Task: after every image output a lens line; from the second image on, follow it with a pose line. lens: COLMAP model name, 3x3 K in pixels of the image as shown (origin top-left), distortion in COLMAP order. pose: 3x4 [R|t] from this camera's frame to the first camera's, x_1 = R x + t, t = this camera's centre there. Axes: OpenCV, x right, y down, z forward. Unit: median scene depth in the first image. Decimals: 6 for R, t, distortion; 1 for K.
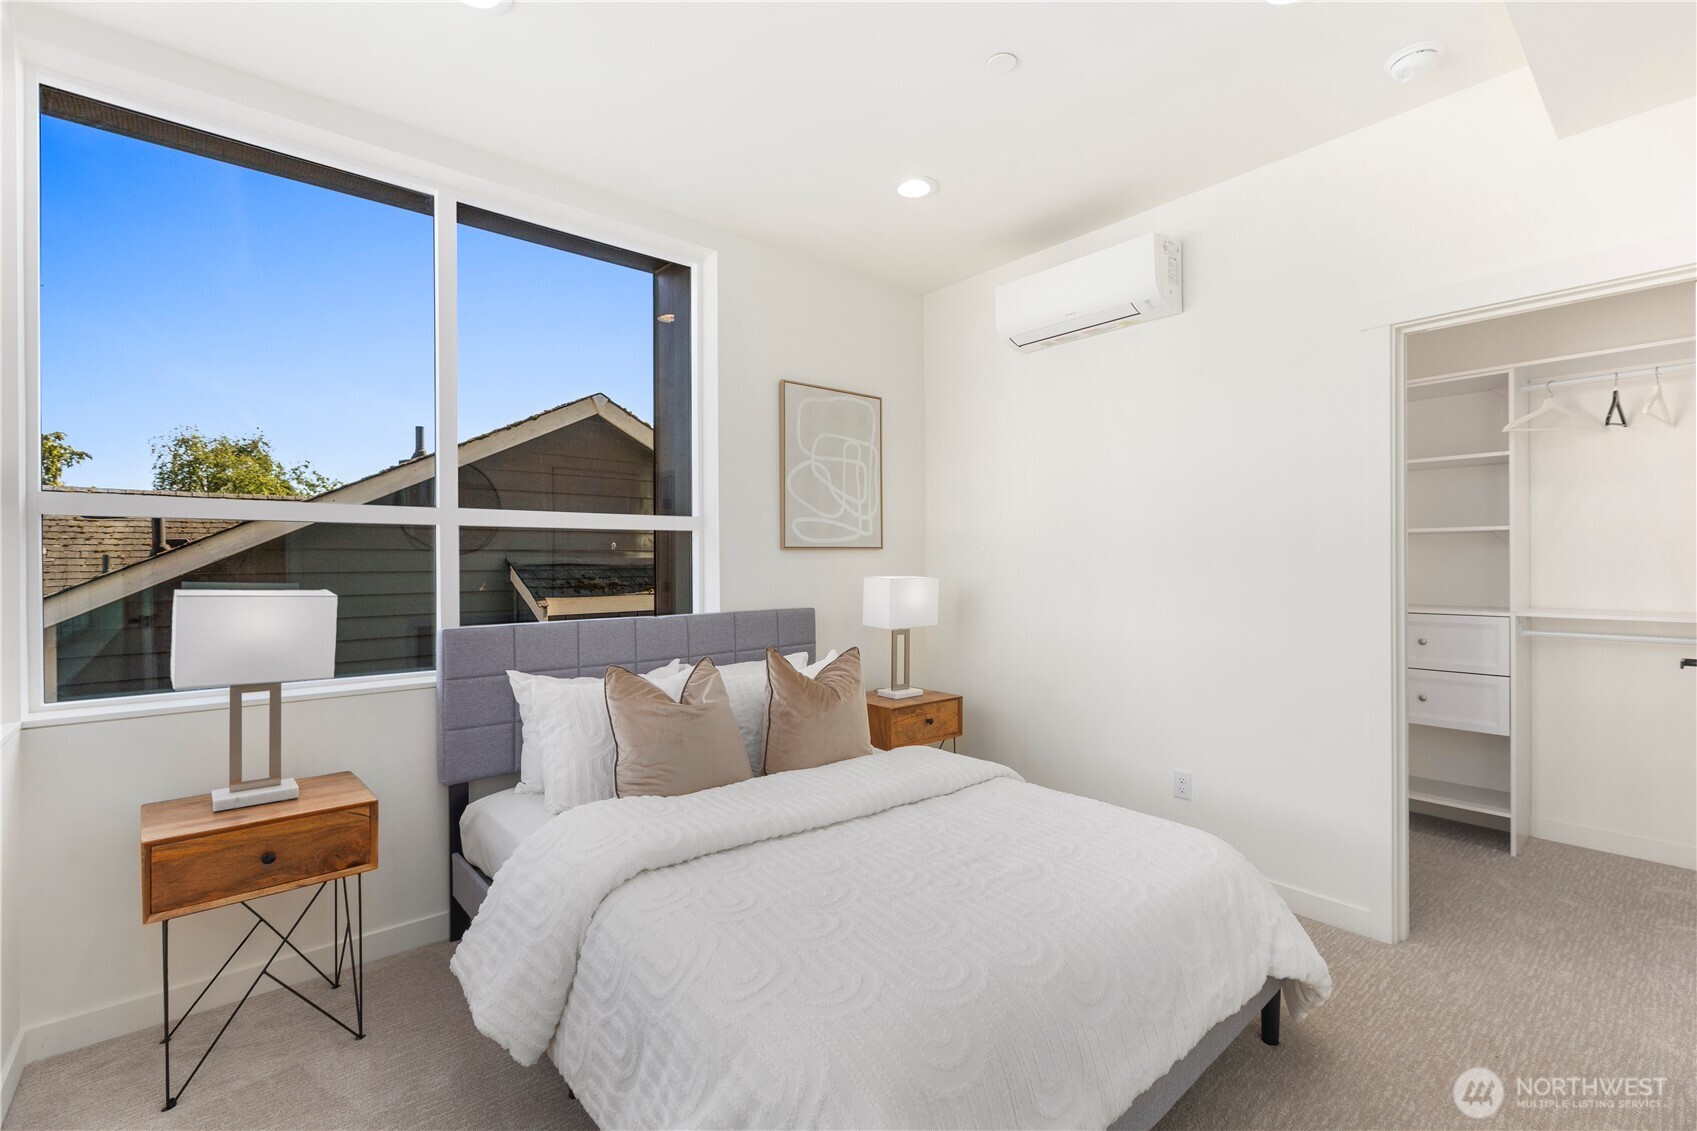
lens RADIAL K [[757.2, 0, 839.1], [0, 757.2, 562.0], [0, 0, 1]] dist [-0.002903, 0.000060]
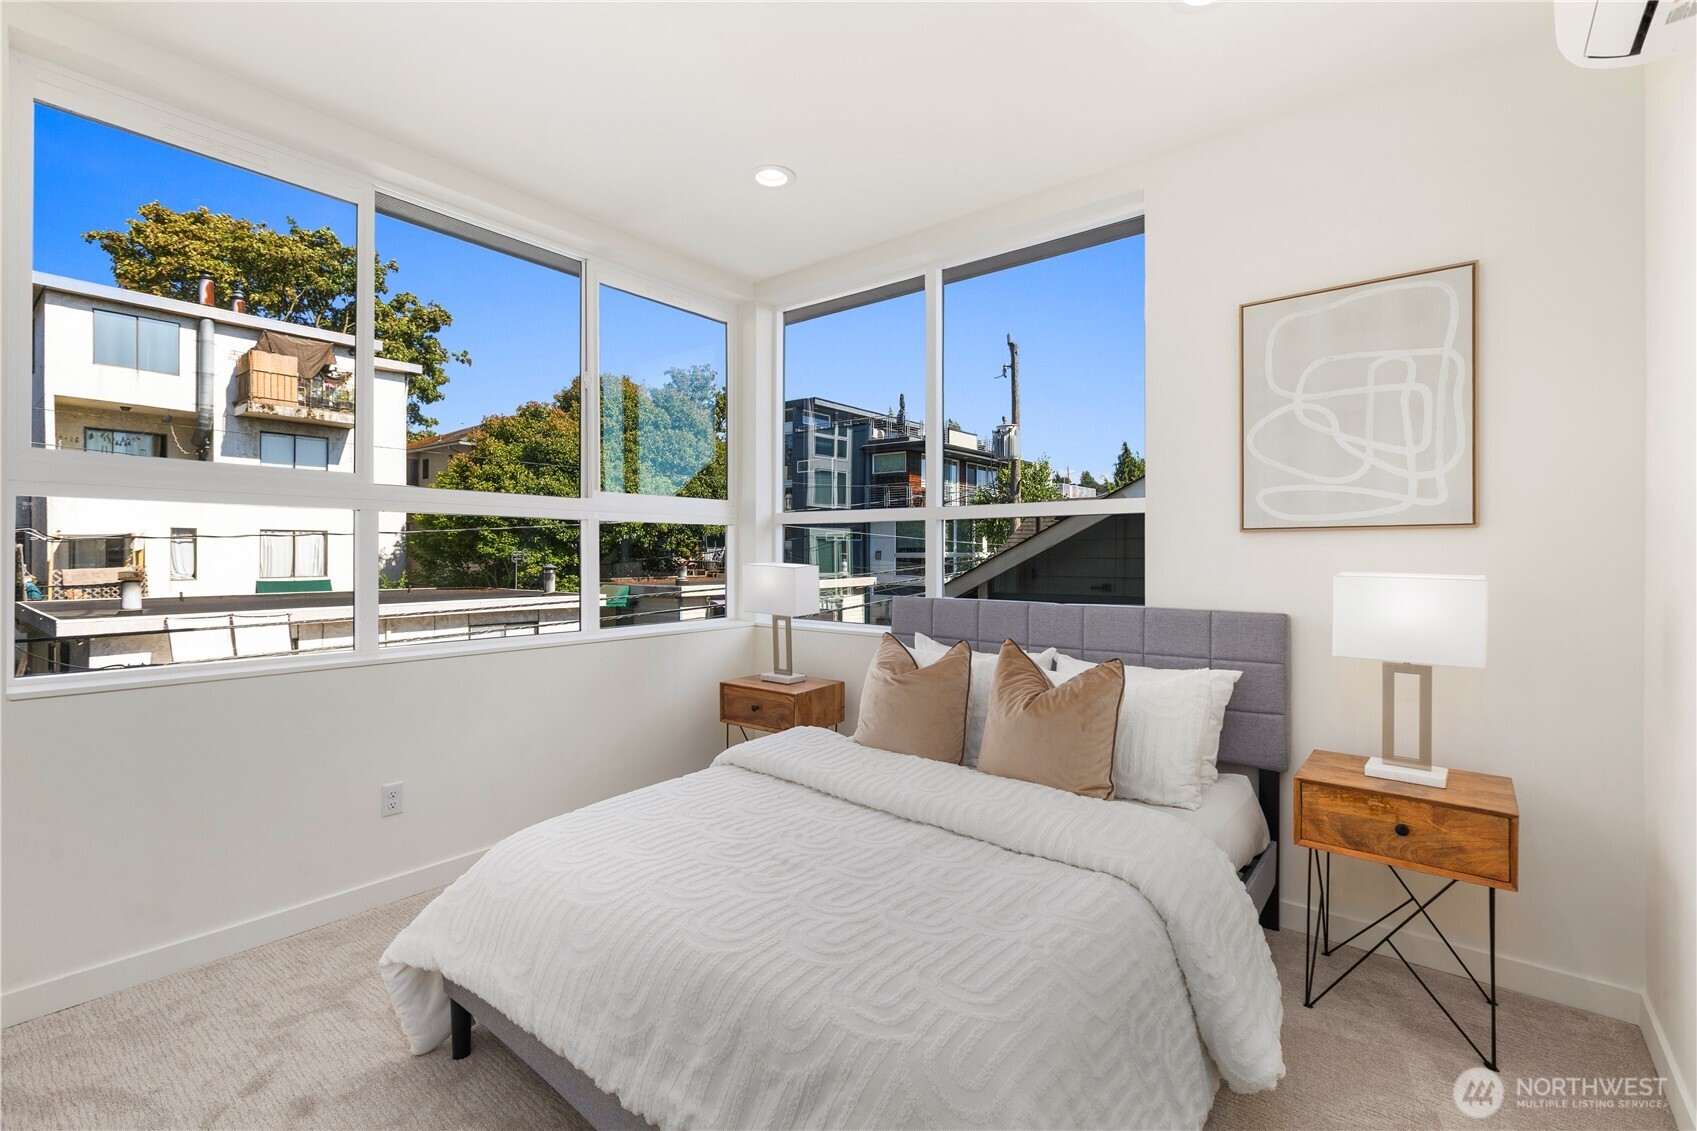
lens RADIAL K [[757.2, 0, 835.4], [0, 757.2, 557.7], [0, 0, 1]] dist [-0.002903, 0.000060]
pose [[0.172300, 0.016502, -0.984906, 0.577064], [0.002589, 0.999849, 0.017205, -0.004782], [0.985041, -0.005515, 0.172231, 0.458439]]
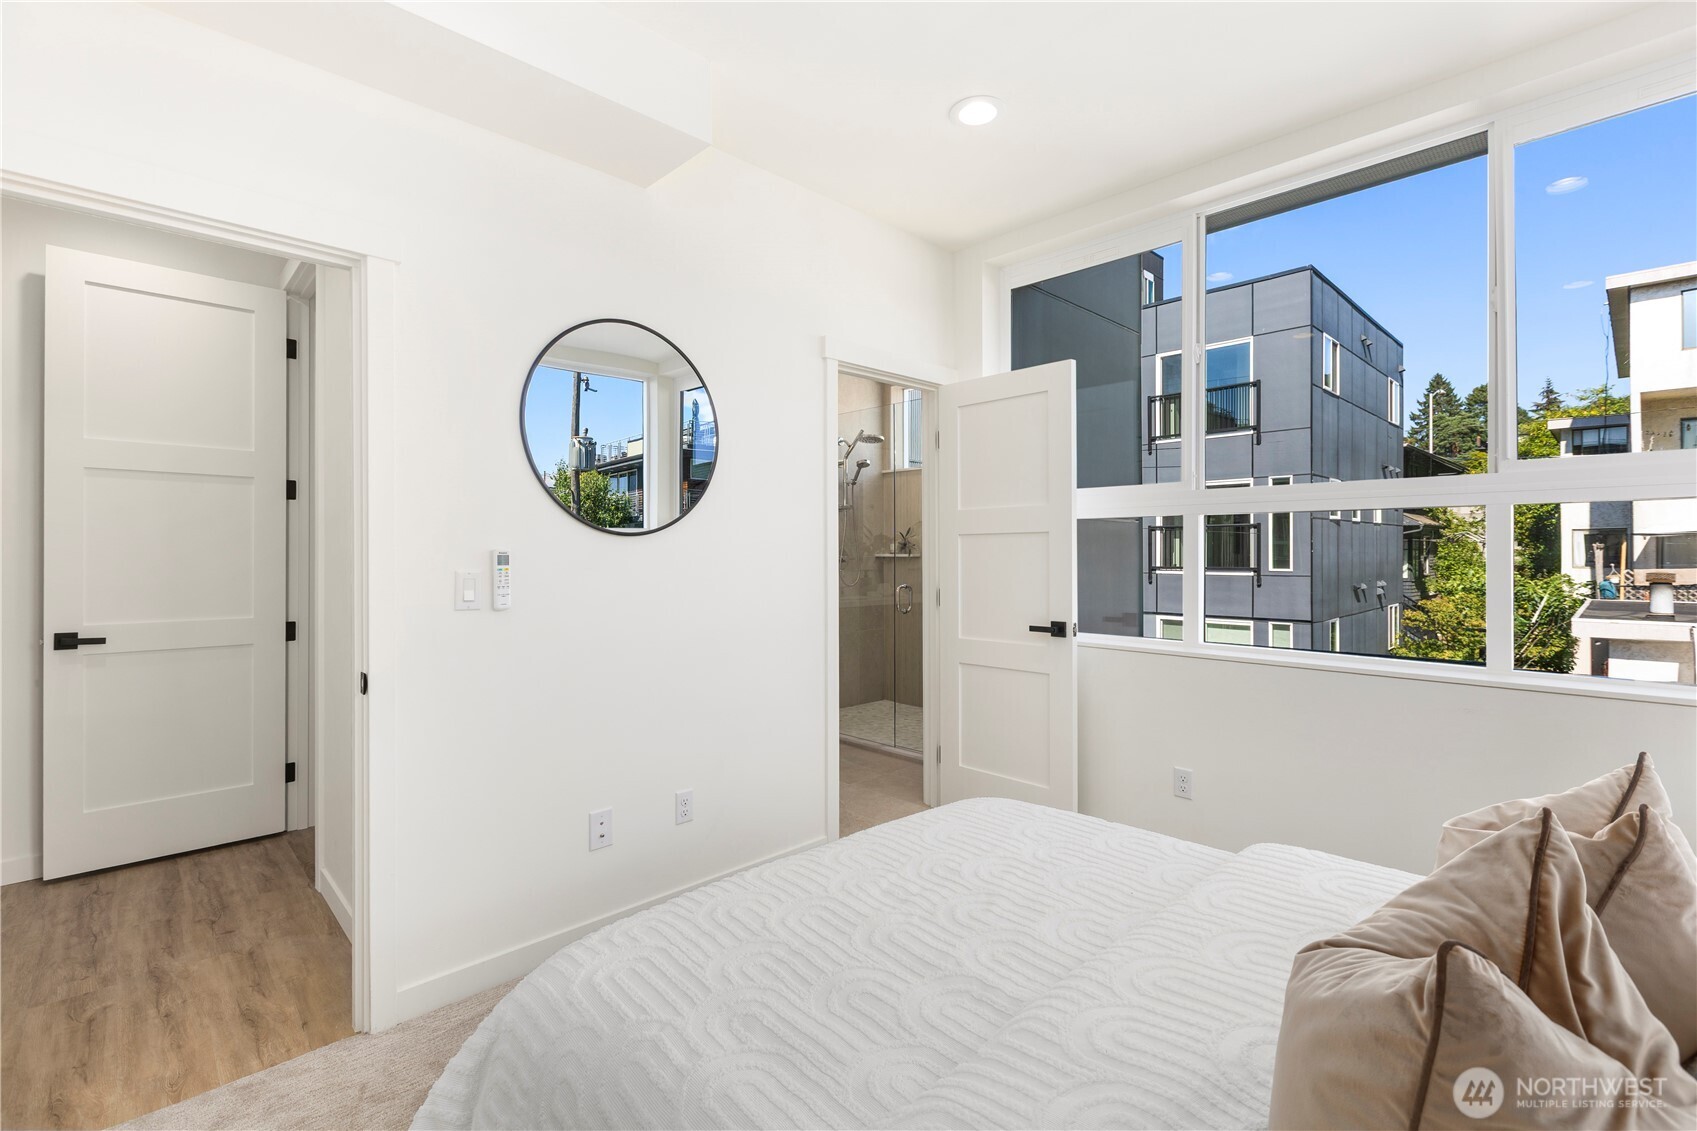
lens RADIAL K [[757.2, 0, 845.5], [0, 757.2, 553.3], [0, 0, 1]] dist [-0.002903, 0.000060]
pose [[-0.998484, 0.010700, -0.053984, 0.149172], [0.010877, 0.999936, -0.002979, 0.000609], [0.053949, -0.003562, -0.998537, 0.958673]]
